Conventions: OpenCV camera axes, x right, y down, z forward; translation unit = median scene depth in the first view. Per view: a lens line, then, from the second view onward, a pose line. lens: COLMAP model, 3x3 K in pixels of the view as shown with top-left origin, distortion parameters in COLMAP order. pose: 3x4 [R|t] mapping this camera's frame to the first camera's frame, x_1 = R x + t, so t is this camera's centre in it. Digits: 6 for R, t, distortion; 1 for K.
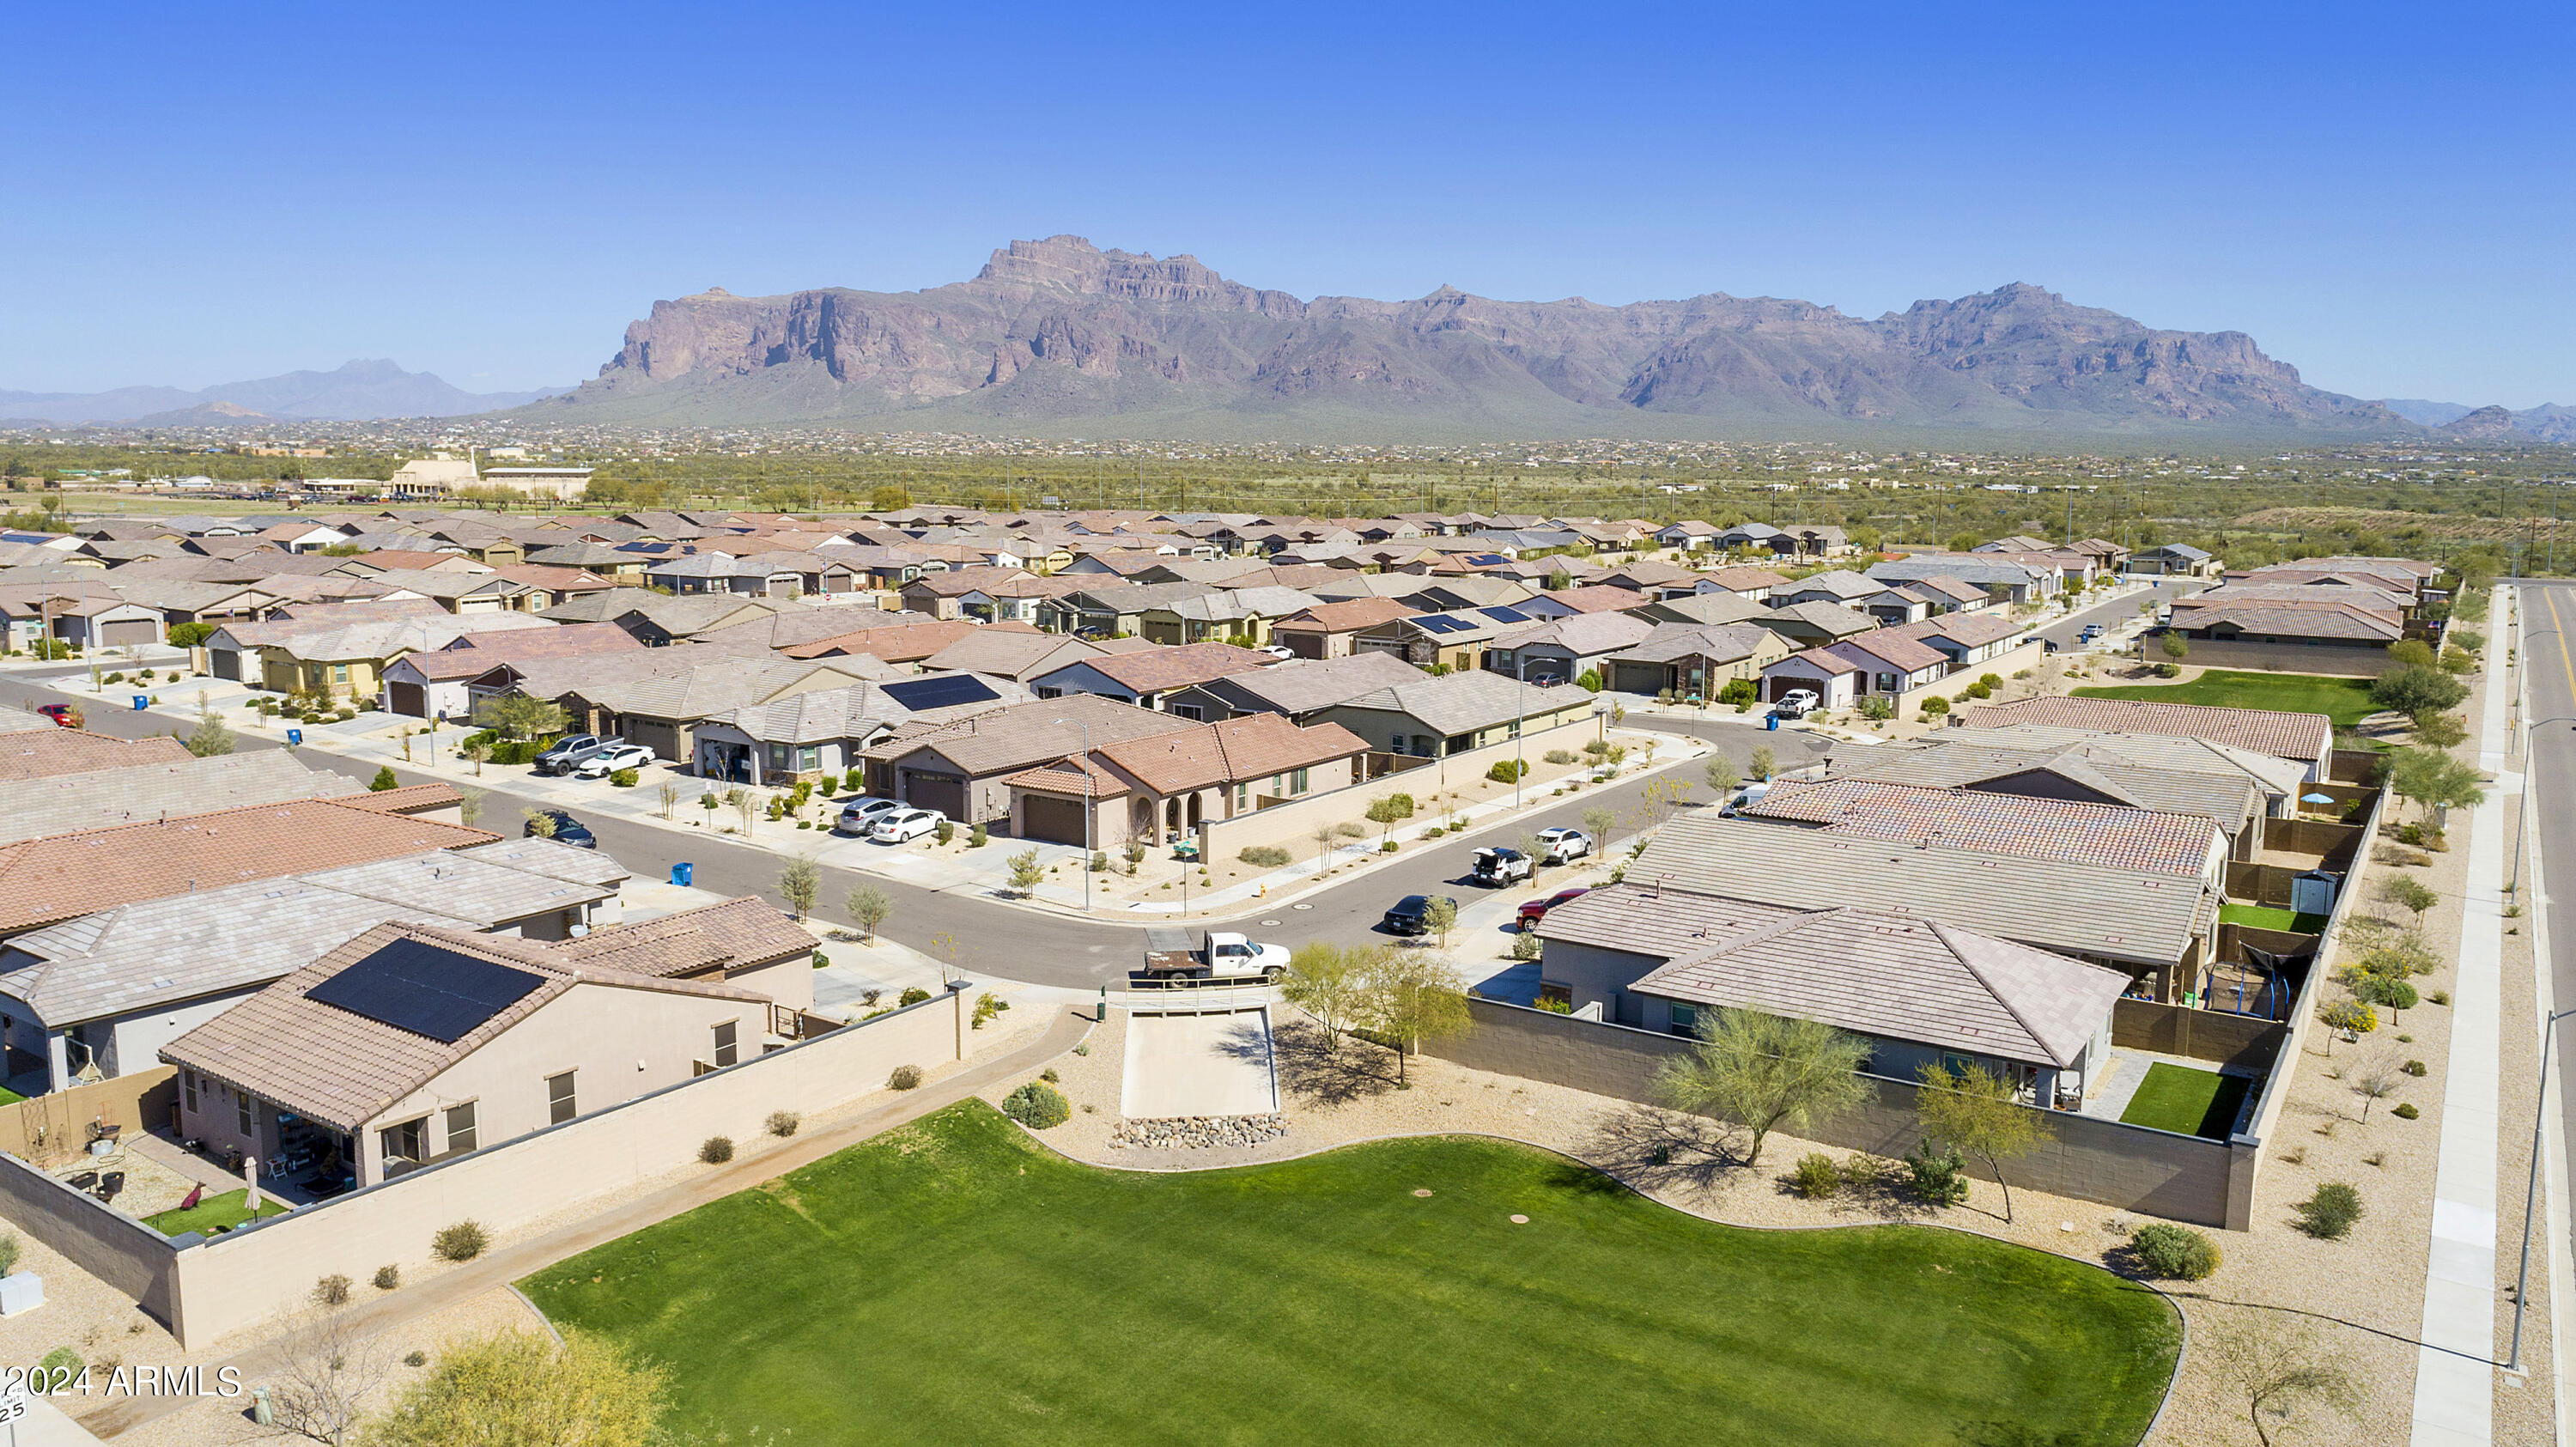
lens RADIAL K [[1786.1, 0, 1294.8], [0, 1786.1, 857.8], [0, 0, 1]] dist [-0.010183, 0.007335]
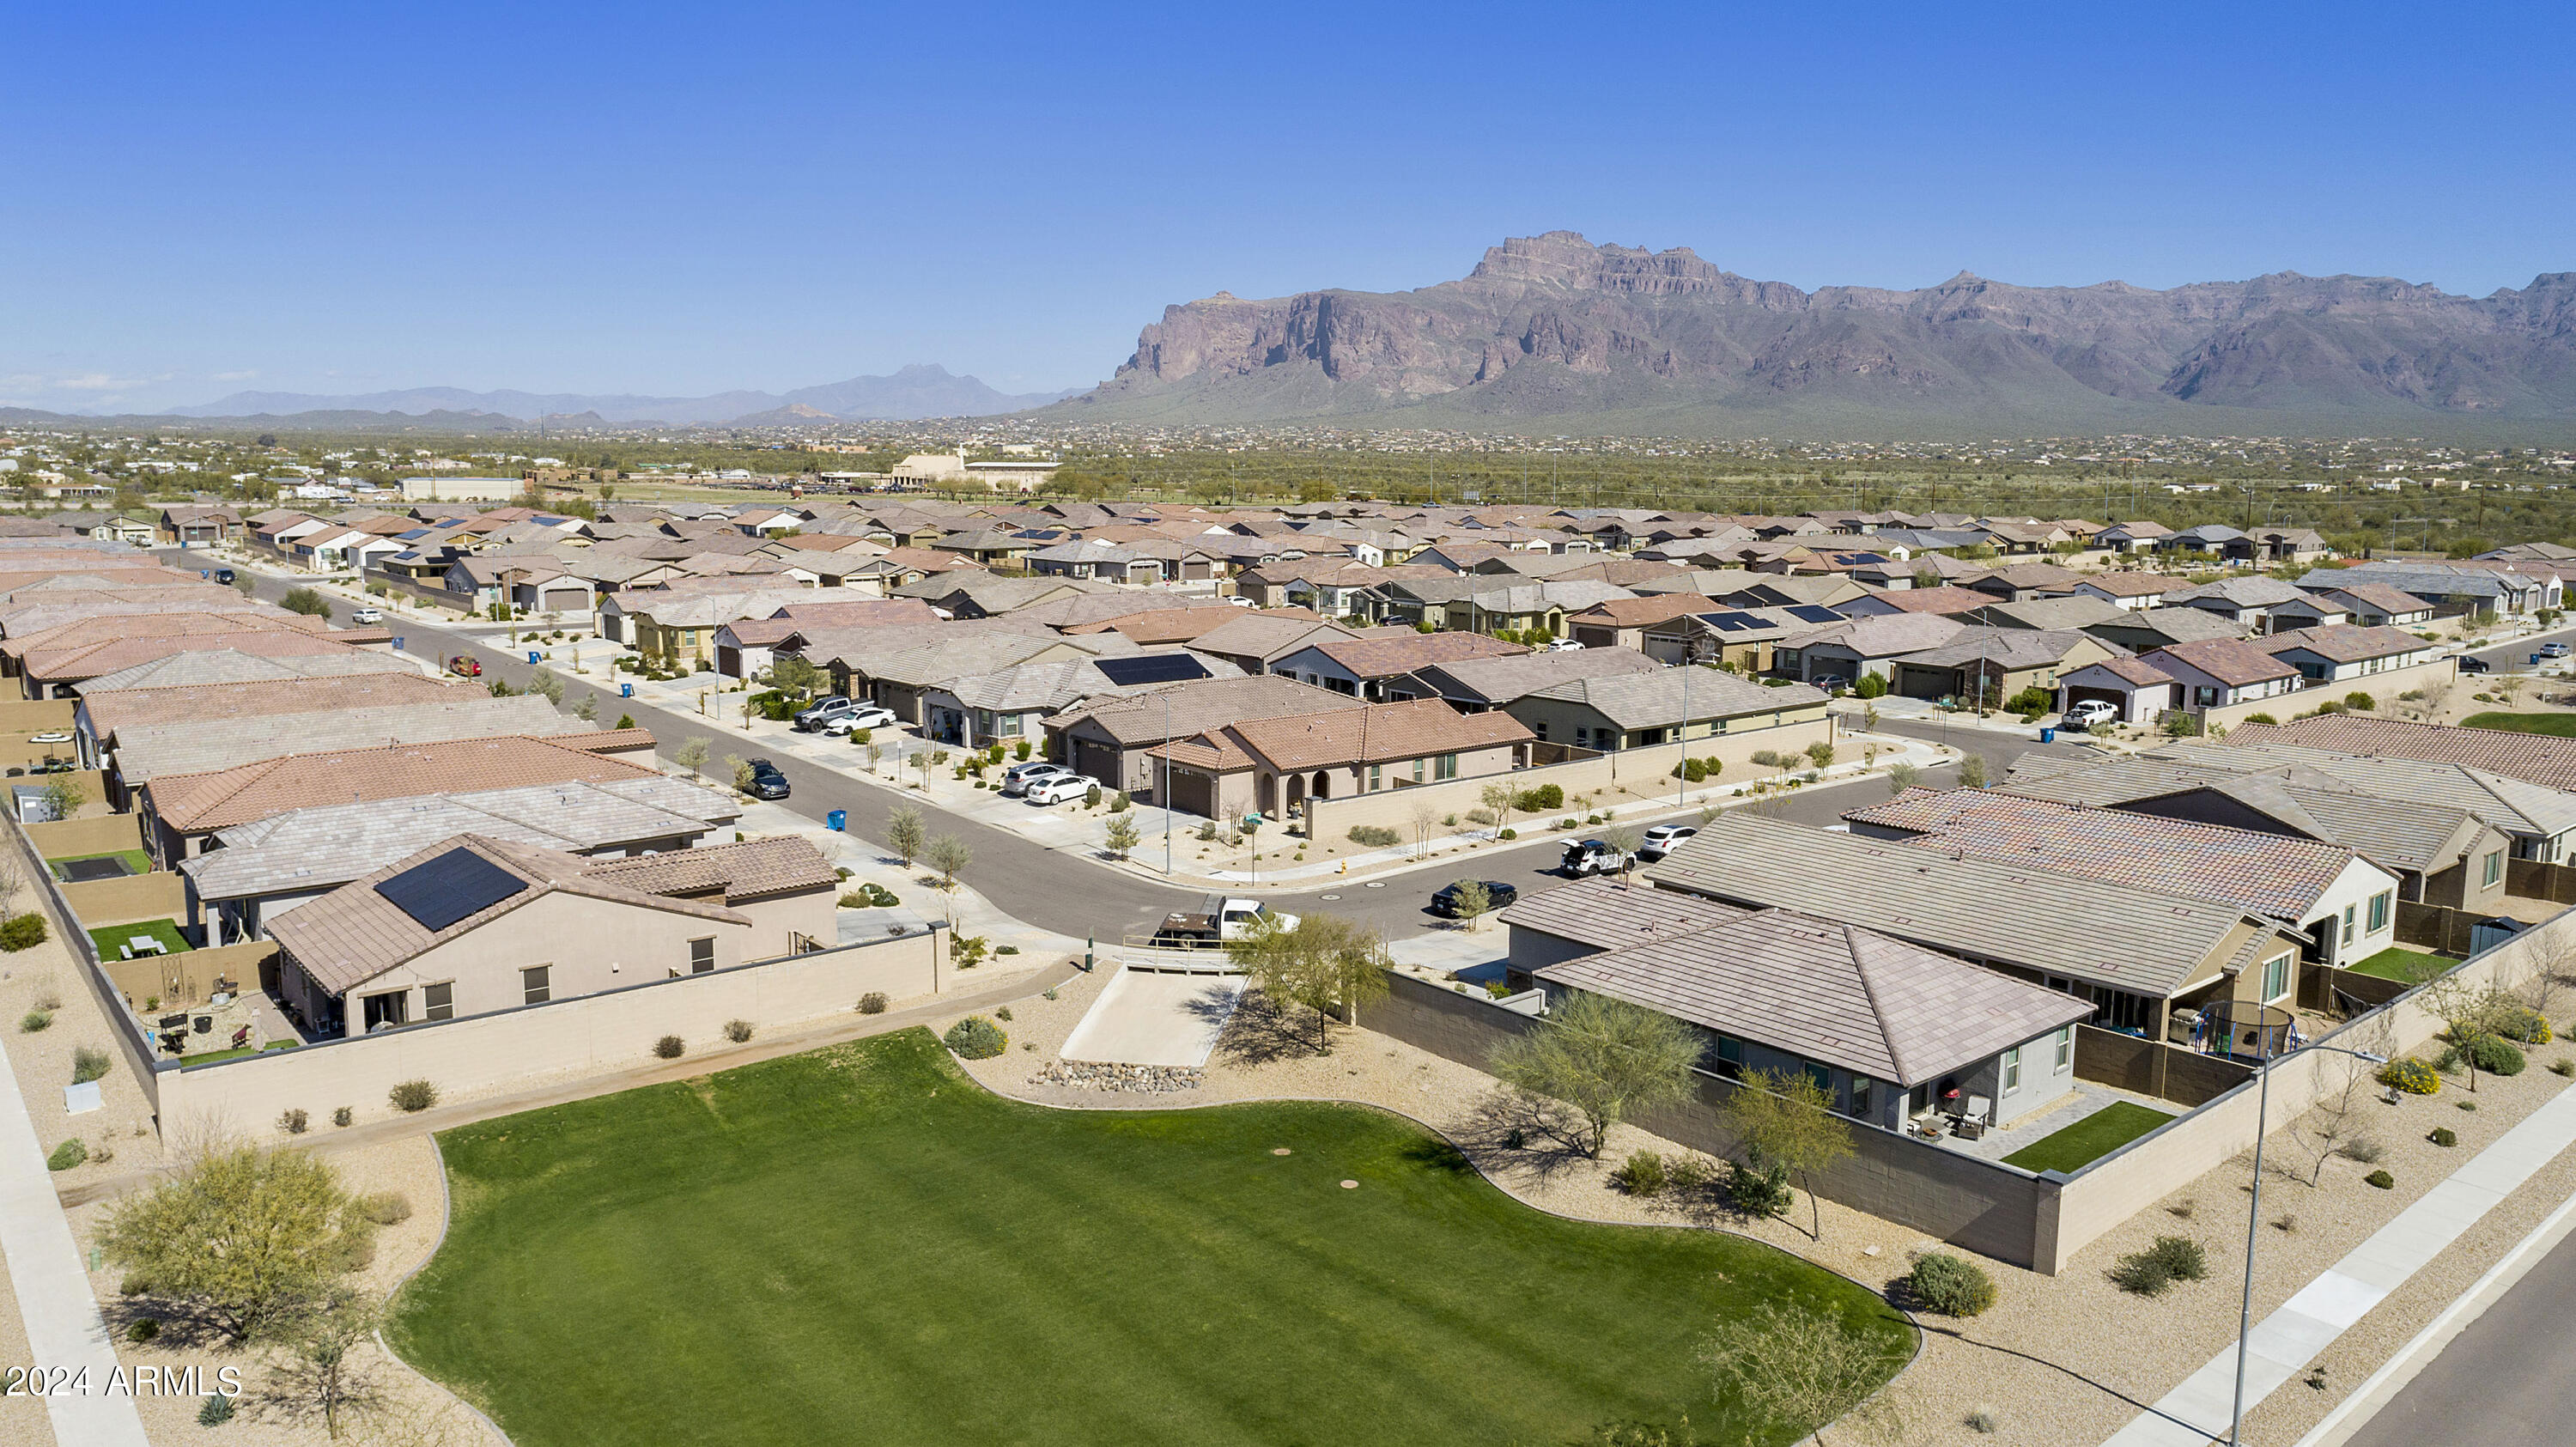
lens RADIAL K [[1786.1, 0, 1294.8], [0, 1786.1, 857.8], [0, 0, 1]] dist [-0.010183, 0.007335]
pose [[0.961830, 0.060466, -0.266883, 0.080733], [-0.060069, 0.998147, 0.009657, 0.001695], [0.266973, 0.006743, 0.963681, 0.000745]]
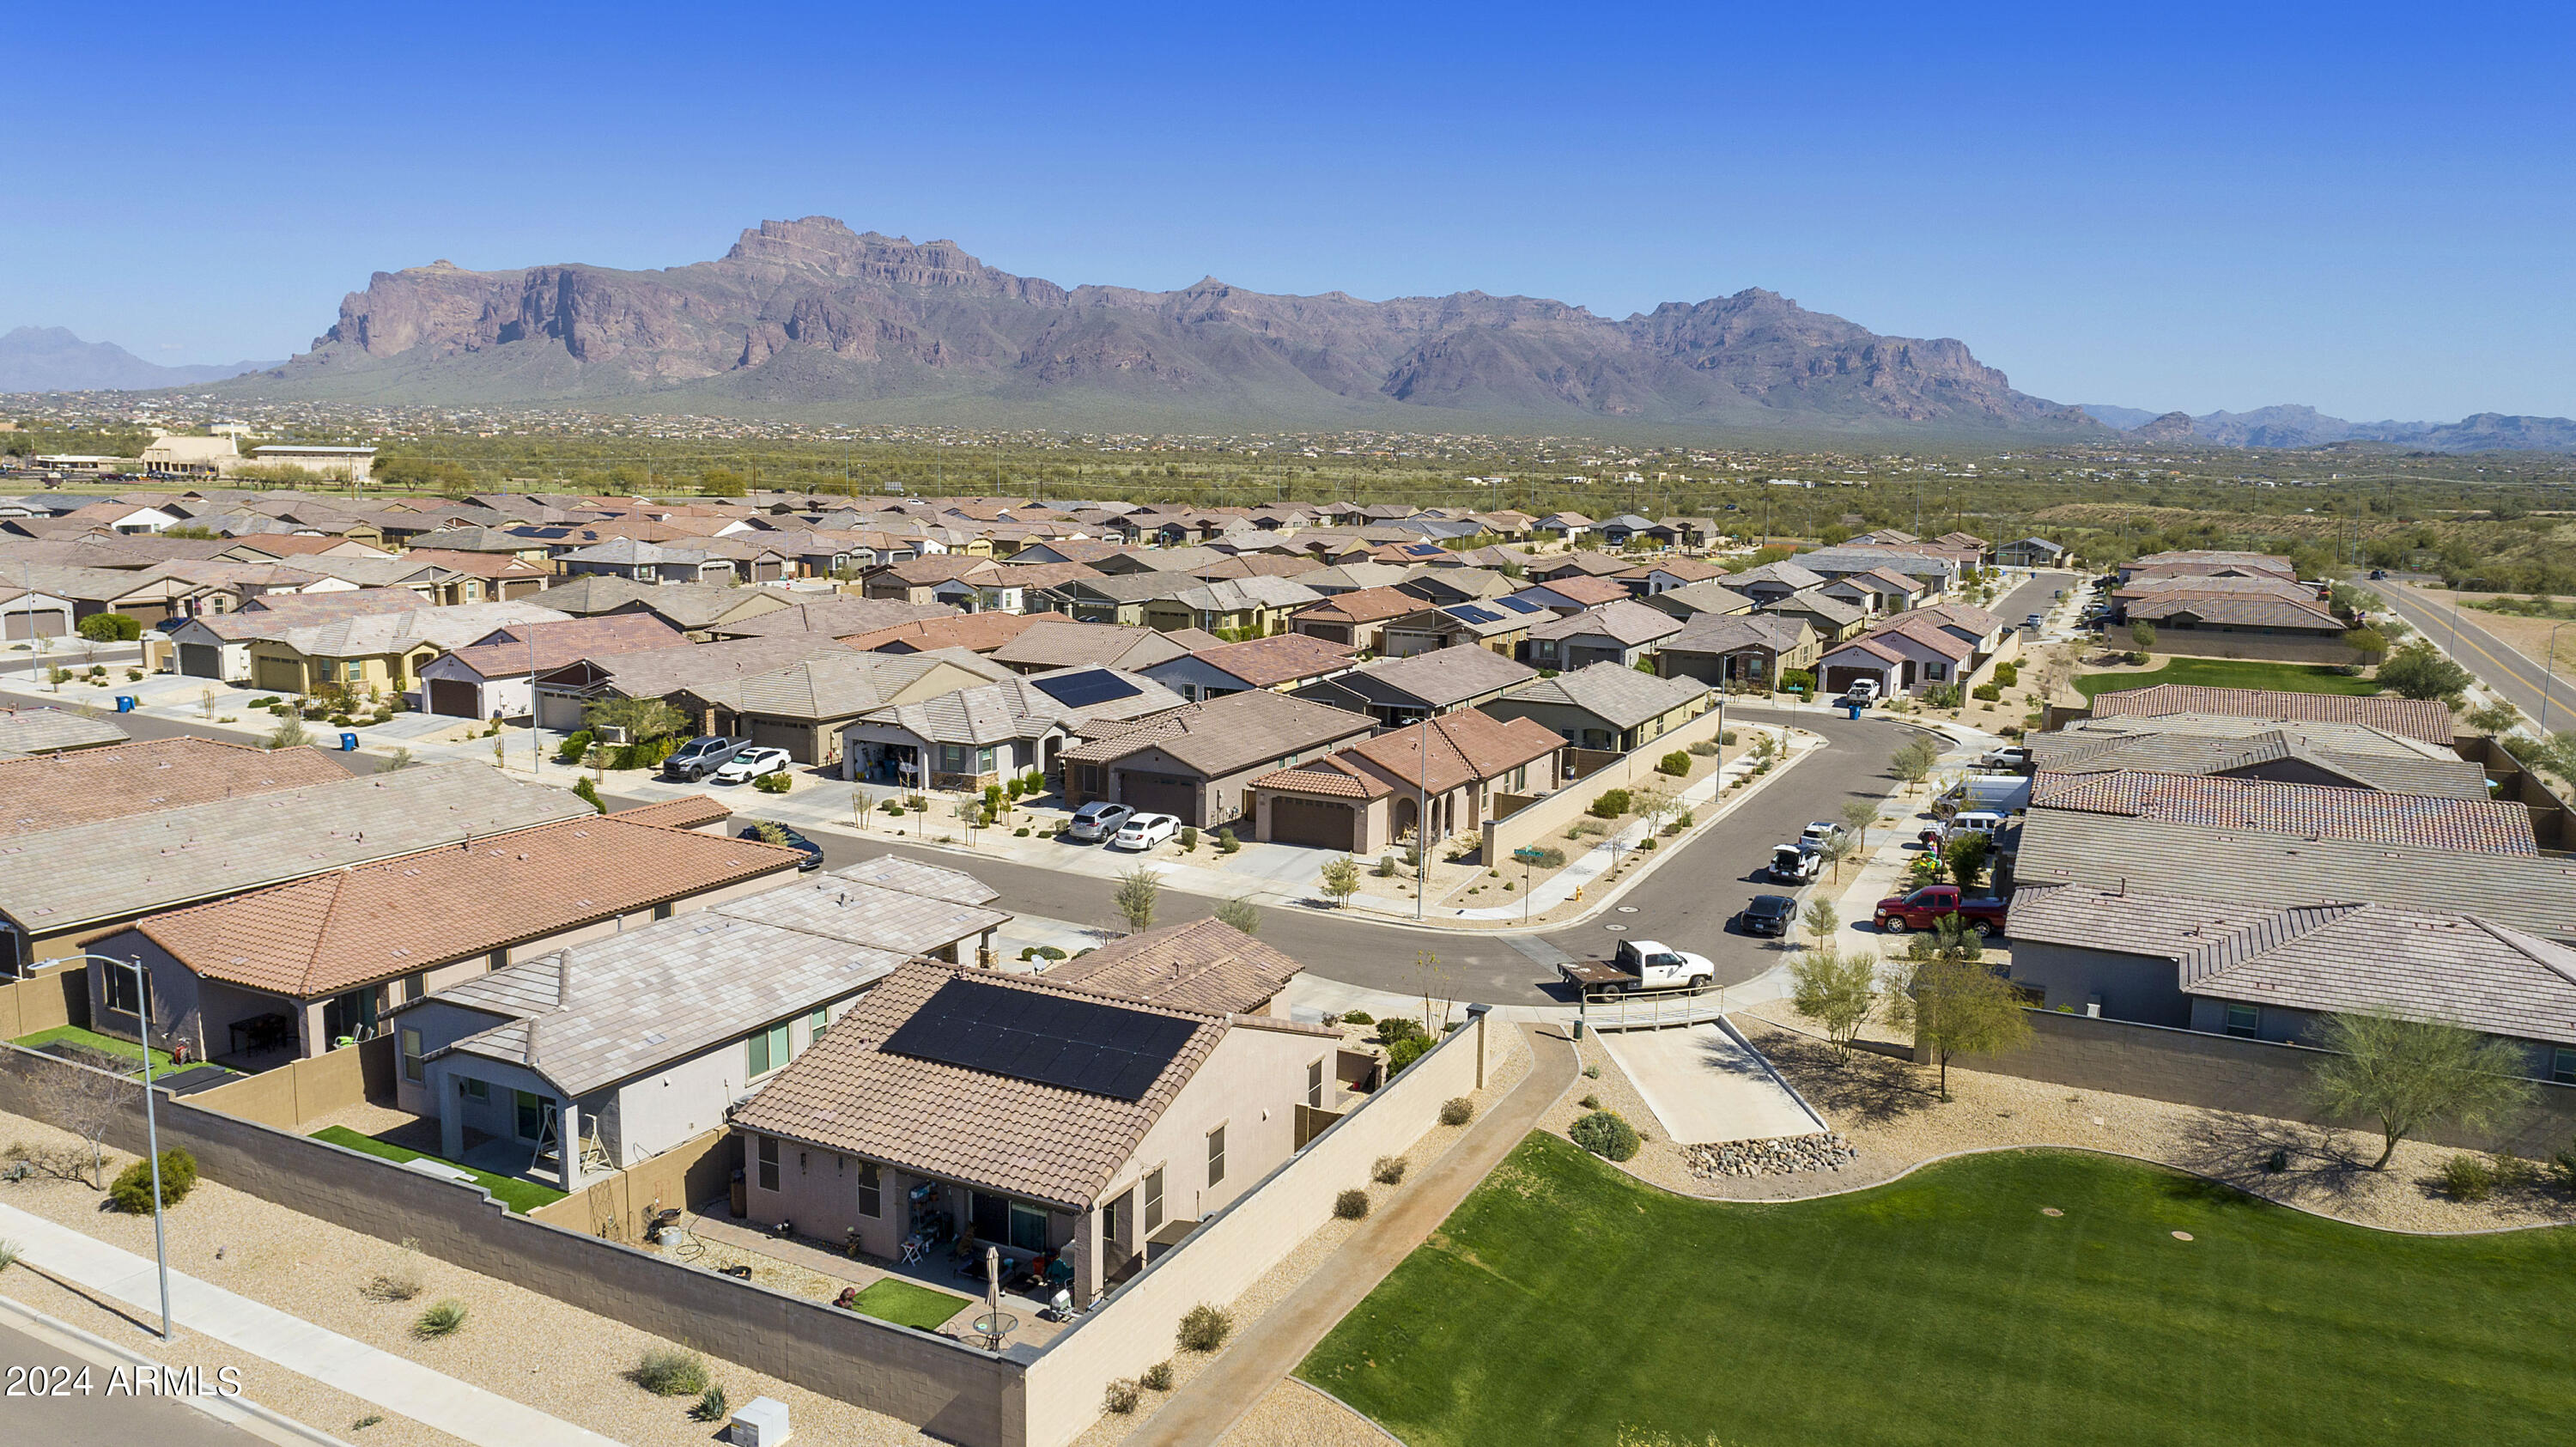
lens RADIAL K [[1830.1, 0, 1282.0], [0, 1830.1, 733.3], [0, 0, 1]] dist [-0.012559, 0.008725]
pose [[0.990368, -0.009444, 0.138138, -0.108112], [0.018504, 0.997749, -0.064449, -0.002430], [-0.137218, 0.066384, 0.988314, 0.020401]]
